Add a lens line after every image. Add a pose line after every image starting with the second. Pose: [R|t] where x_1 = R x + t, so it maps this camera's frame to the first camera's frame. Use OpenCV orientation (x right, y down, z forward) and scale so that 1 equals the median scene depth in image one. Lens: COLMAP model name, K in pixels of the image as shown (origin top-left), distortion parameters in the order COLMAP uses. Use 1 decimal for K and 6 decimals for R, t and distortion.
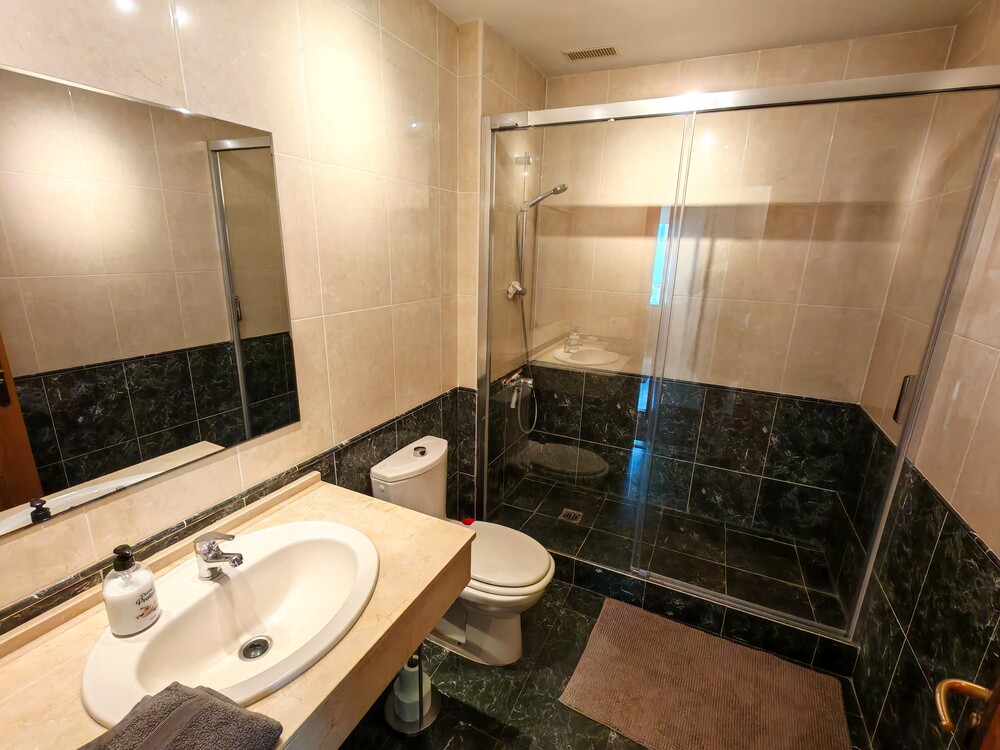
lens RADIAL K [[457.0, 0, 500.0], [0, 457.0, 374.0], [0, 0, 1]] dist [0.001991, 0.002386]
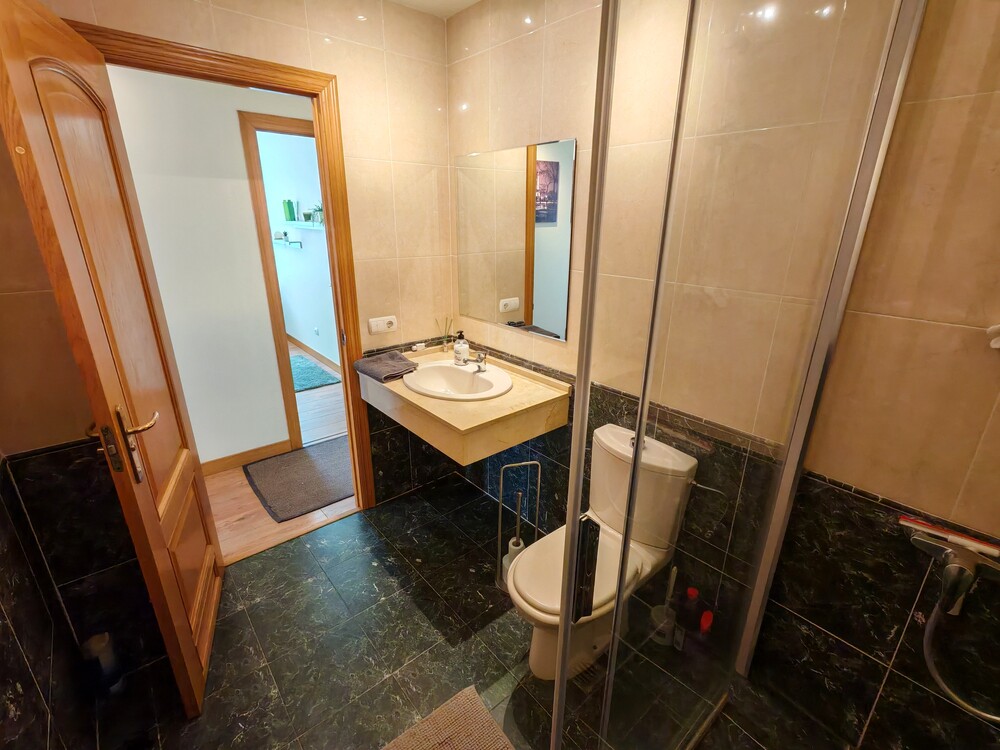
lens RADIAL K [[457.0, 0, 499.8], [0, 457.0, 377.3], [0, 0, 1]] dist [0.001991, 0.002386]
pose [[-0.398339, 0.279145, -0.873730, 0.824227], [-0.264622, 0.877089, 0.400861, -0.284431], [0.878238, 0.390887, -0.275511, 1.134751]]
